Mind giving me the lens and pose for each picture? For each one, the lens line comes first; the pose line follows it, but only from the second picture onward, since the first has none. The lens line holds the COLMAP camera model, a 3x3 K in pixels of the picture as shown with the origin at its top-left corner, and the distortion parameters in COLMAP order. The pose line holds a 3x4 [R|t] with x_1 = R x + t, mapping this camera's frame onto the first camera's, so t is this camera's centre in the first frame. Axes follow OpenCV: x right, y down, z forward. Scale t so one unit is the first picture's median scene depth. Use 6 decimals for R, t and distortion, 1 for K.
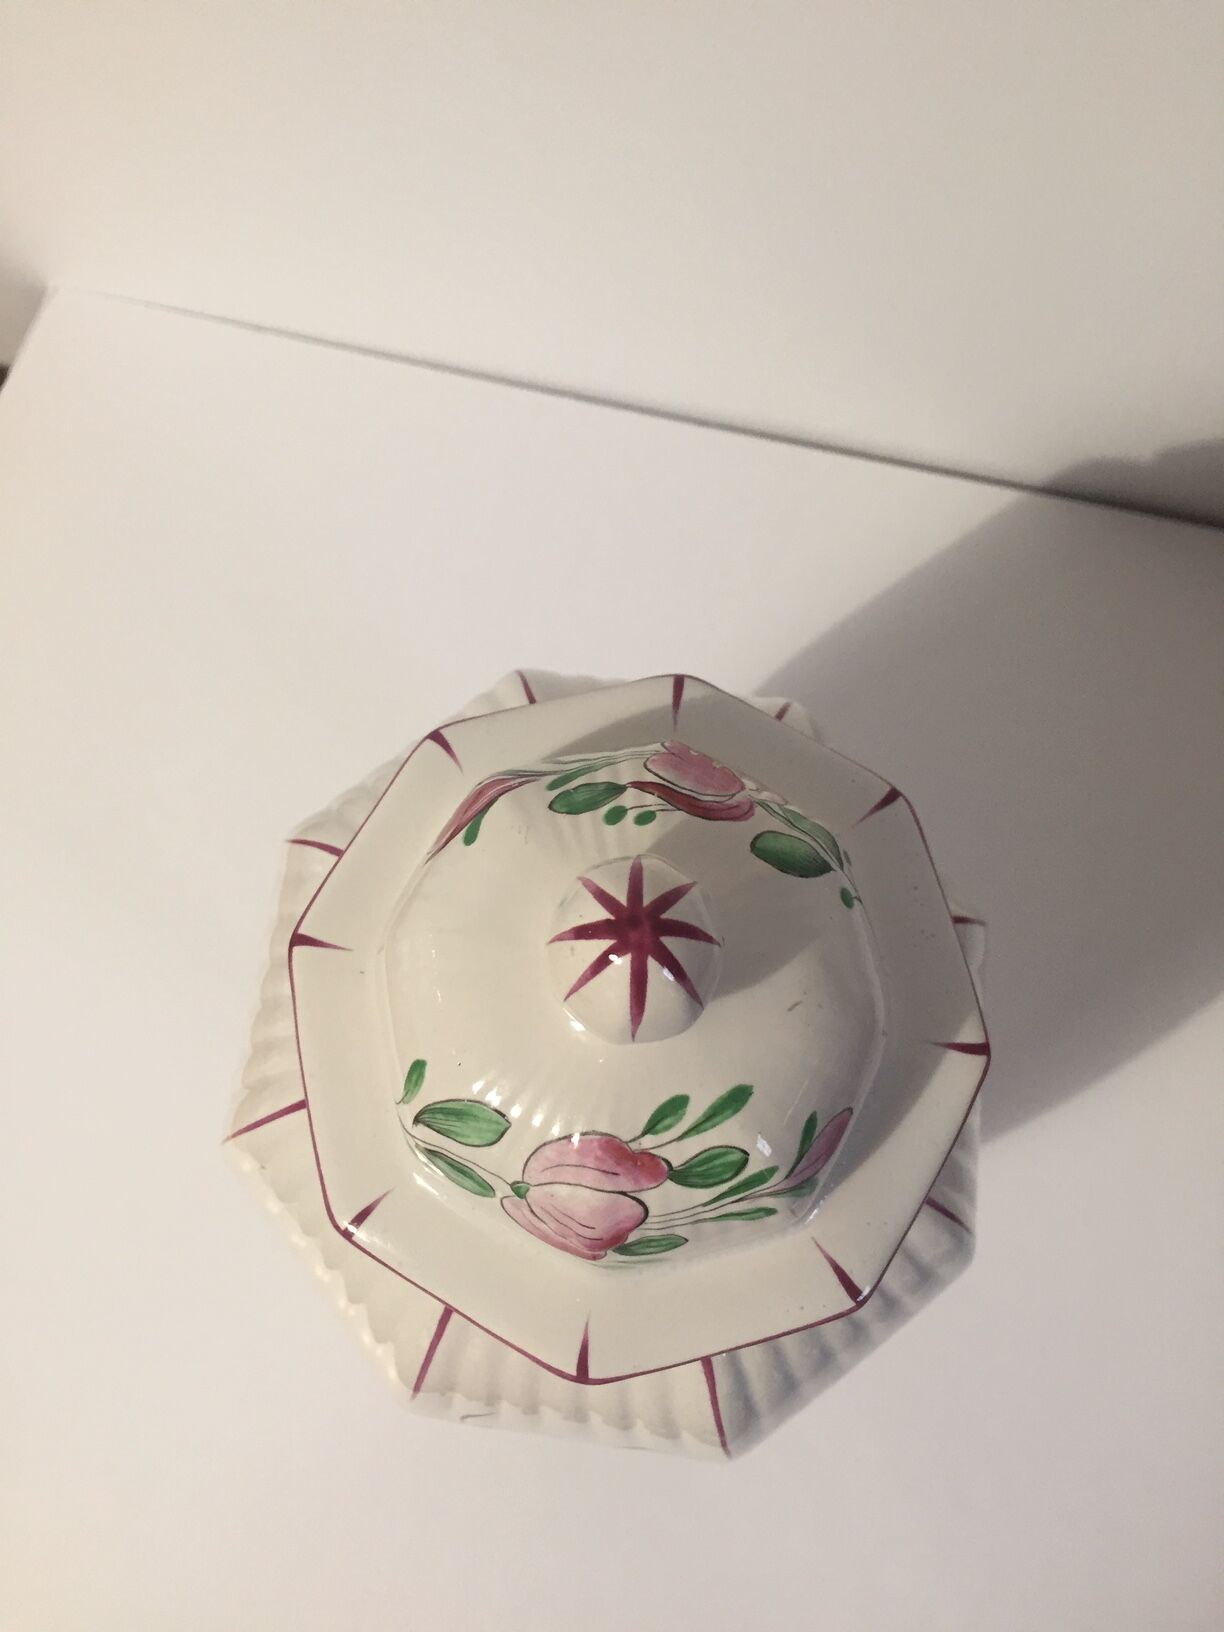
lens RADIAL K [[1380.6, 0, 616.5], [0, 1380.6, 809.5], [0, 0, 1]] dist [0.048158, 0.004870]
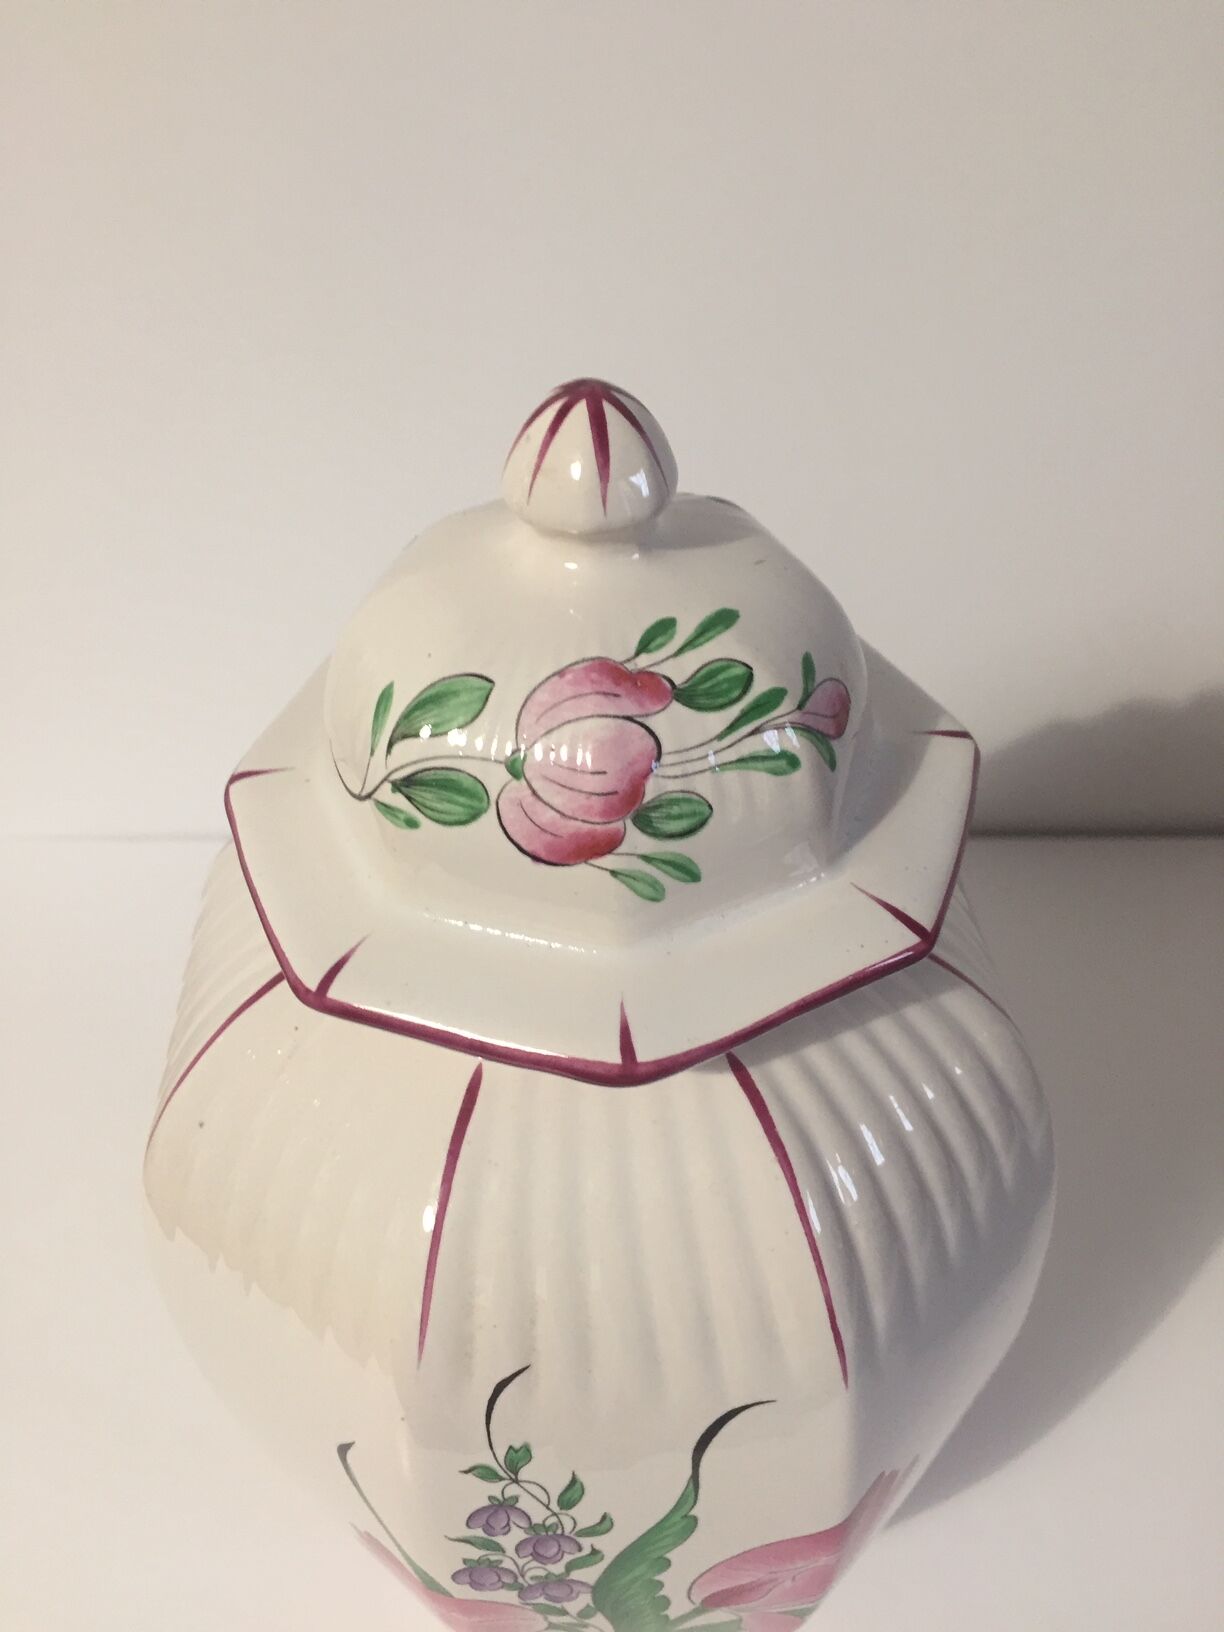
lens RADIAL K [[1380.6, 0, 609.1], [0, 1380.6, 812.5], [0, 0, 1]] dist [0.048158, 0.004870]
pose [[0.979026, -0.148915, 0.139039, -0.143065], [0.200639, 0.823241, -0.531054, 0.805696], [-0.035381, 0.547812, 0.835853, 0.278526]]
